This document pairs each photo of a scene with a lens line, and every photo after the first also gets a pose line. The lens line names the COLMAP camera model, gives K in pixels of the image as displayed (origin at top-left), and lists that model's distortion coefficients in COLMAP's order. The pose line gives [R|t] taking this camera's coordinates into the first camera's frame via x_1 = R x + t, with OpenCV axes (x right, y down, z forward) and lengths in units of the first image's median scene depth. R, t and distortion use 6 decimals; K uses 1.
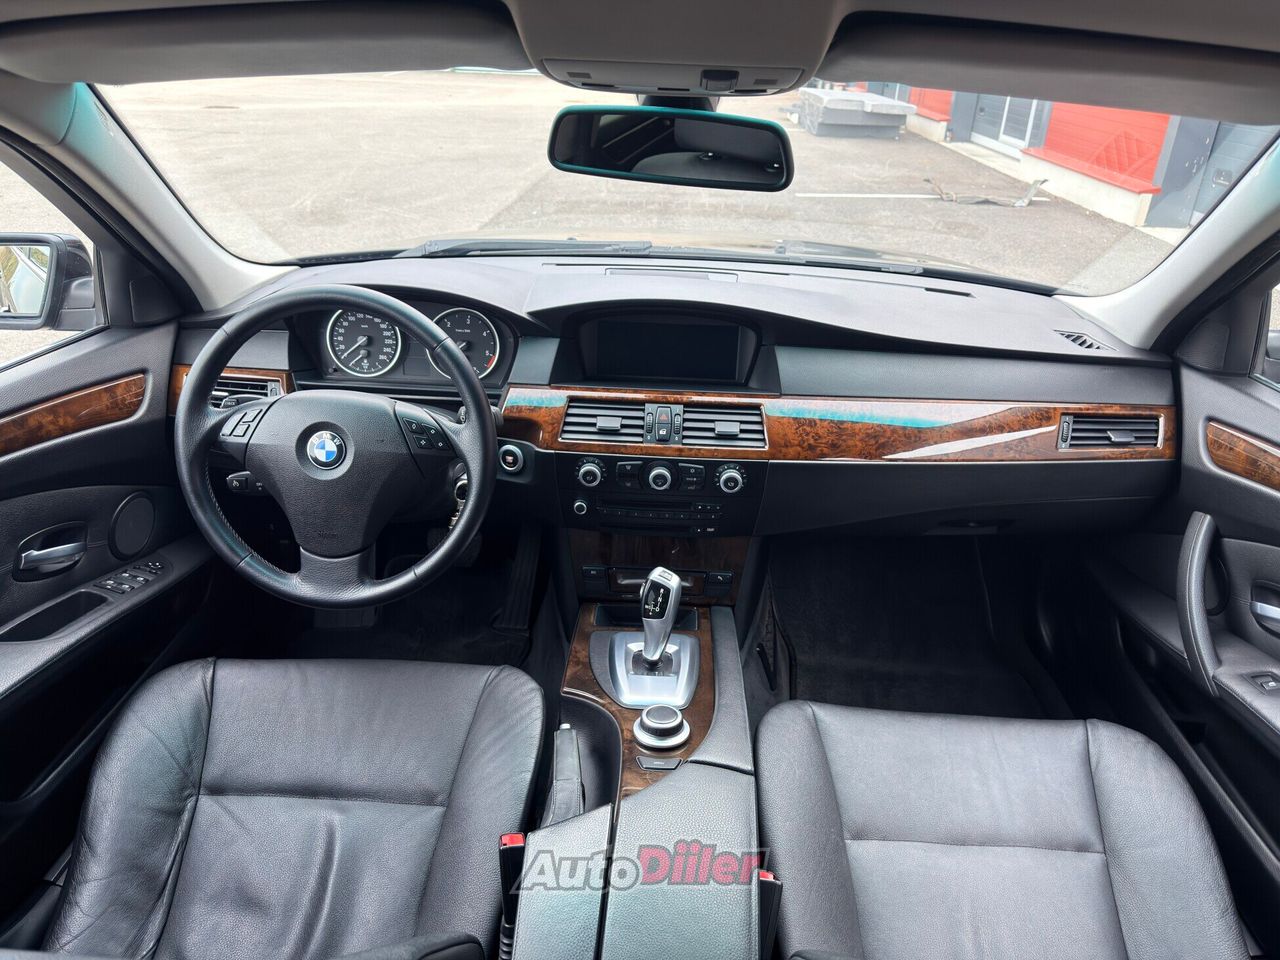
lens RADIAL K [[922.0, 0, 624.6], [0, 922.0, 477.7], [0, 0, 1]] dist [0.092064, 0.000102]
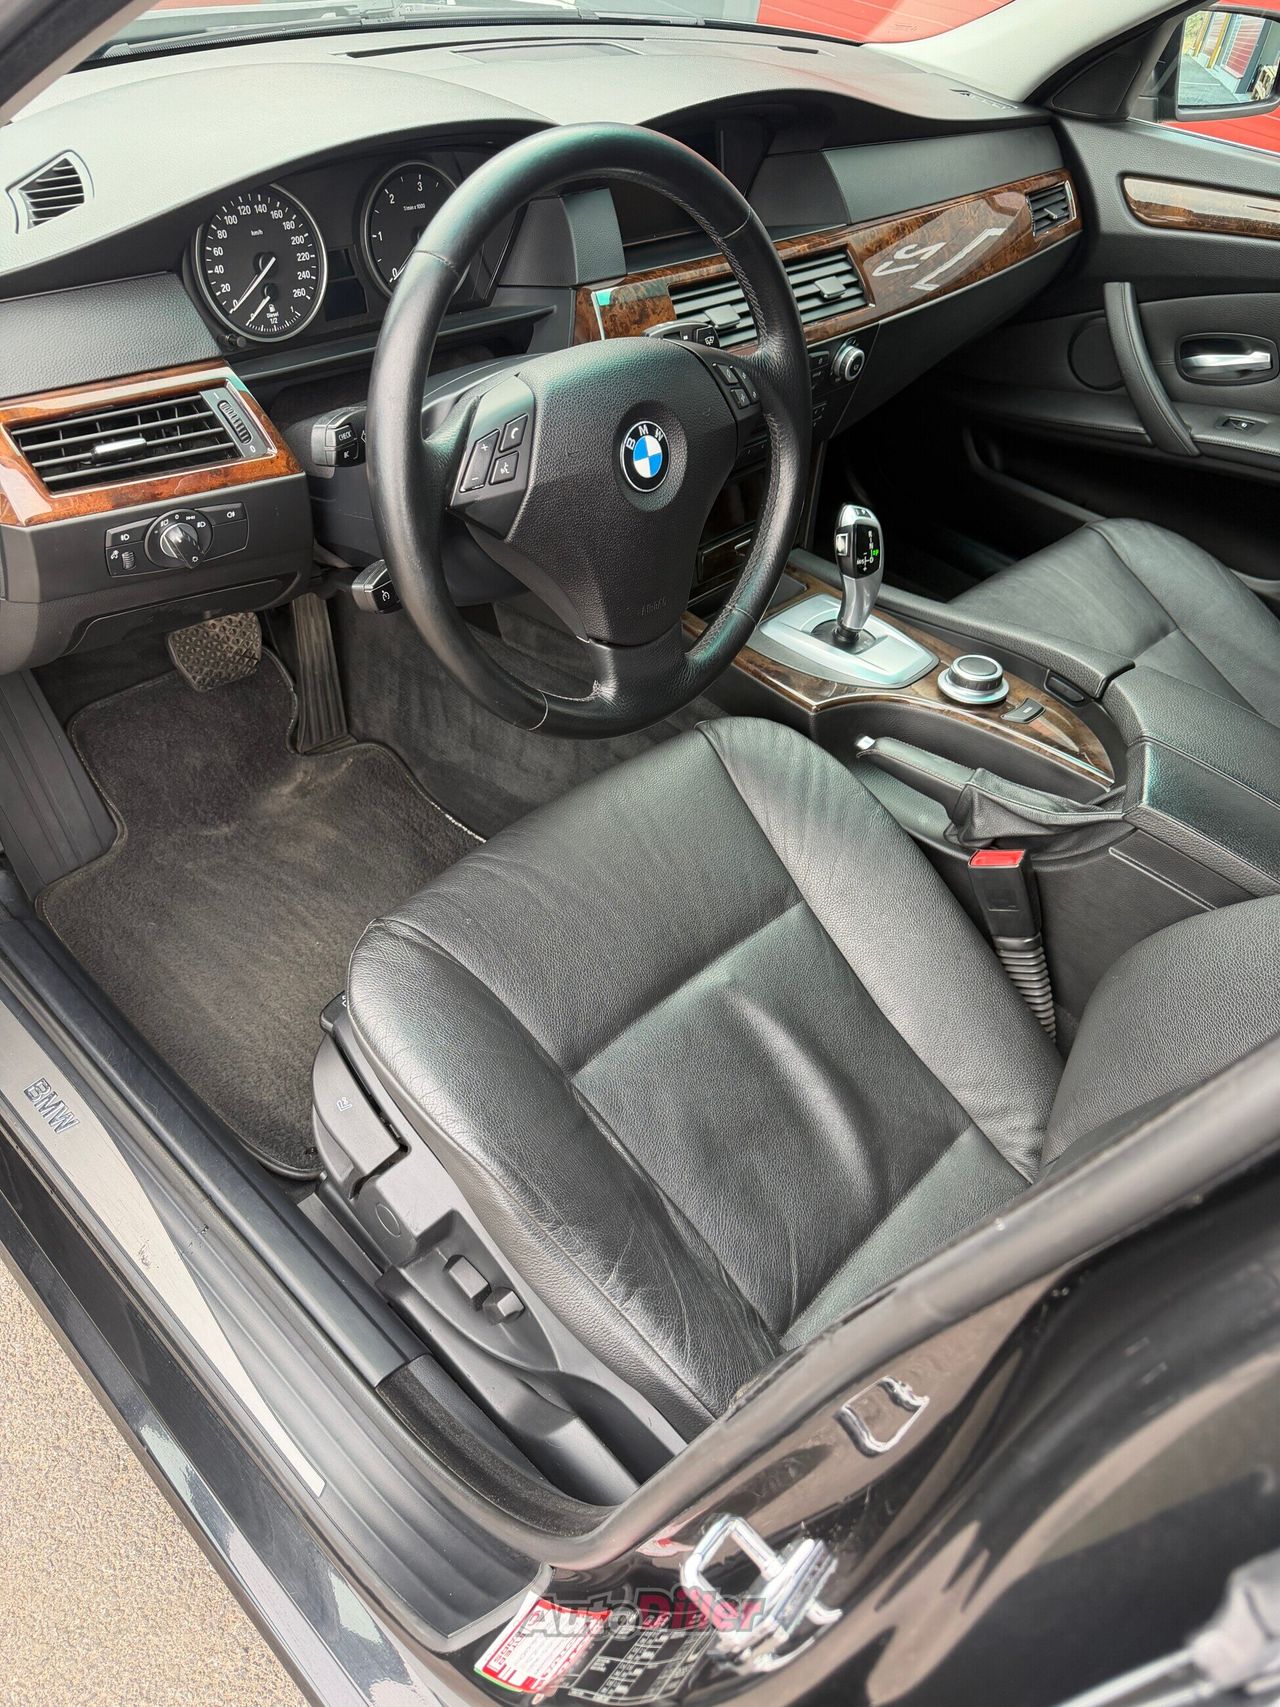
lens RADIAL K [[1212.7, 0, 640.0], [0, 1212.7, 853.5], [0, 0, 1]] dist [0.001576, 0.000306]
pose [[0.658297, -0.478230, 0.581327, -0.725416], [0.236495, 0.864553, 0.443417, -0.124083], [-0.714643, -0.154419, 0.682232, 0.396245]]
